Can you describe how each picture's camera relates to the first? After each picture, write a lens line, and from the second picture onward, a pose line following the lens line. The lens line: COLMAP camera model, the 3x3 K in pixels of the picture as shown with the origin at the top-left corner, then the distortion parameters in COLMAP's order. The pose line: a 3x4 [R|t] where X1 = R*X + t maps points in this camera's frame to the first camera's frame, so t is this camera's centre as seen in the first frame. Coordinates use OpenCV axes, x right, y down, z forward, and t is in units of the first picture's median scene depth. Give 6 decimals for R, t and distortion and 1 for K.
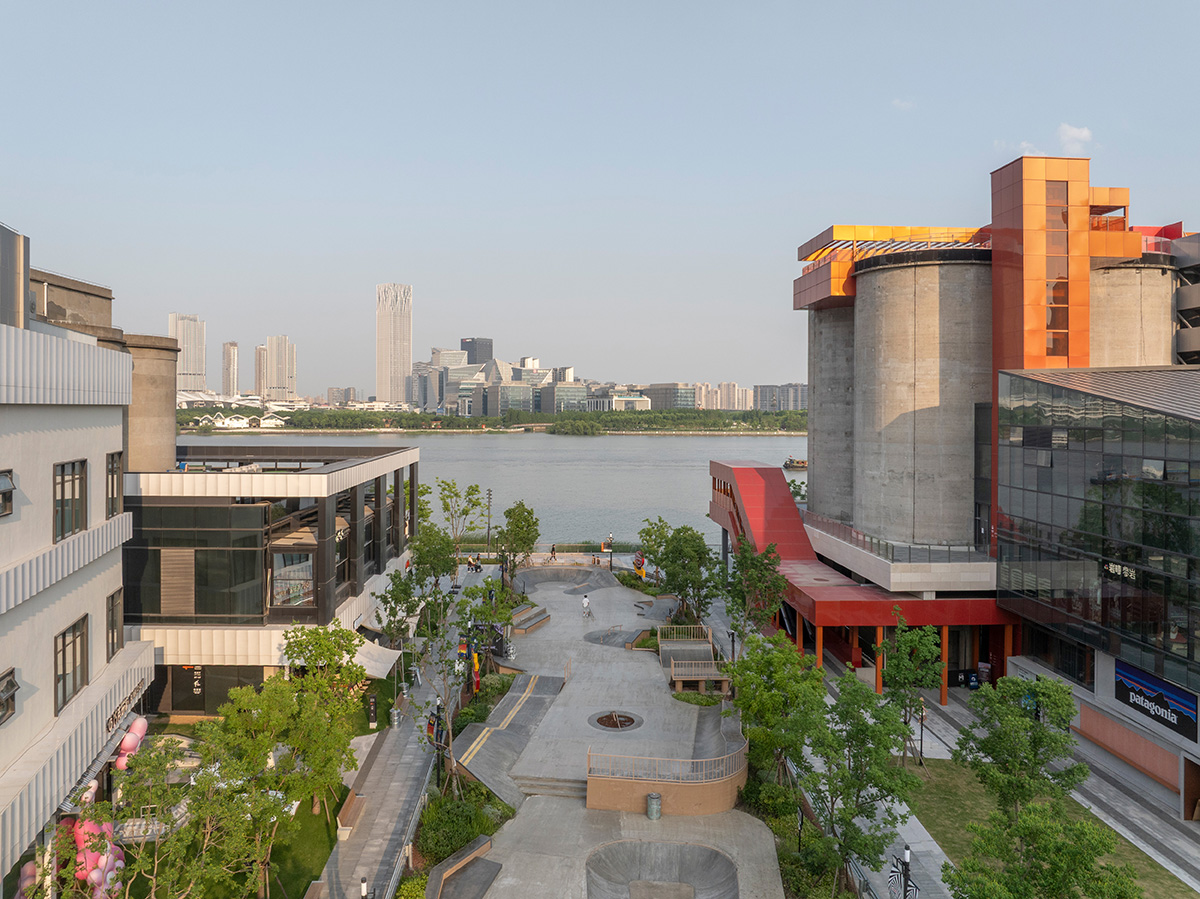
lens RADIAL K [[935.6, 0, 600.0], [0, 935.6, 449.5], [0, 0, 1]] dist [-0.023454, -0.000875]
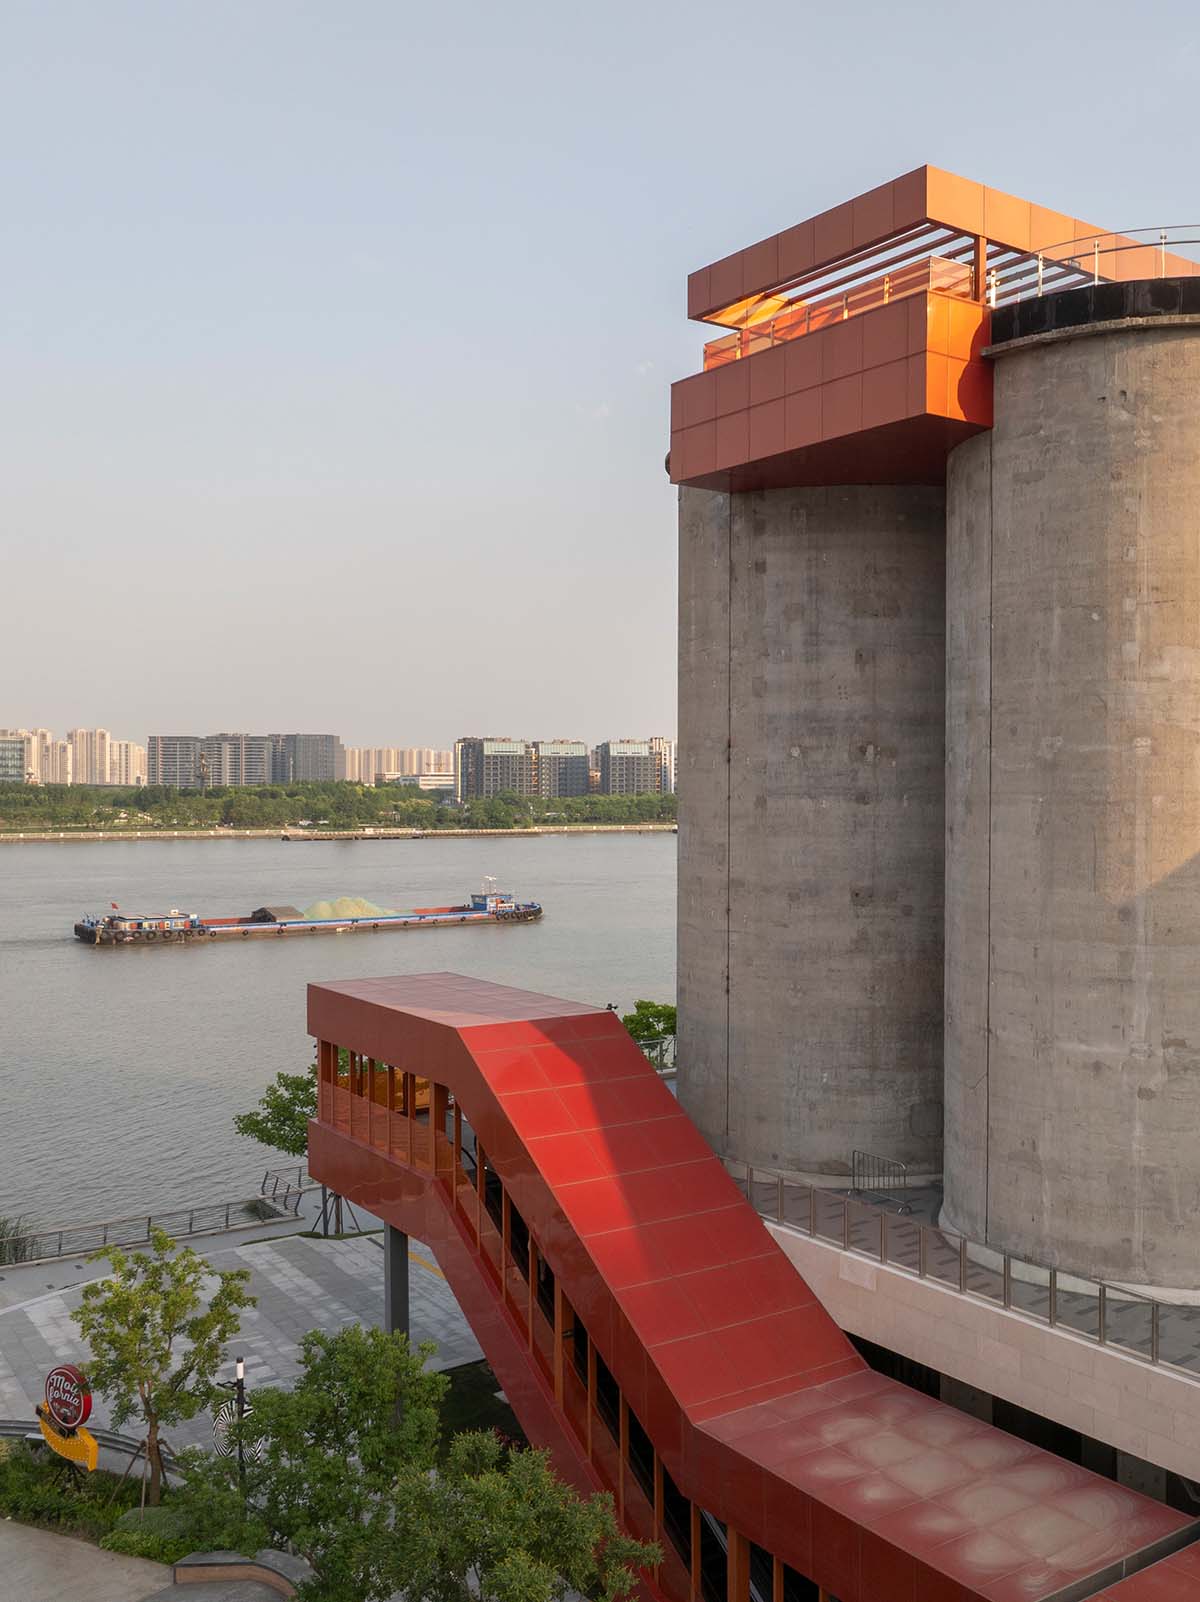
lens RADIAL K [[1249.0, 0, 695.0], [0, 1249.0, 793.7], [0, 0, 1]] dist [-0.023454, -0.000875]
pose [[0.791983, -0.009206, 0.610474, -0.030398], [0.025186, 0.999528, -0.017601, -0.044837], [-0.610024, 0.029315, 0.791841, 0.706170]]
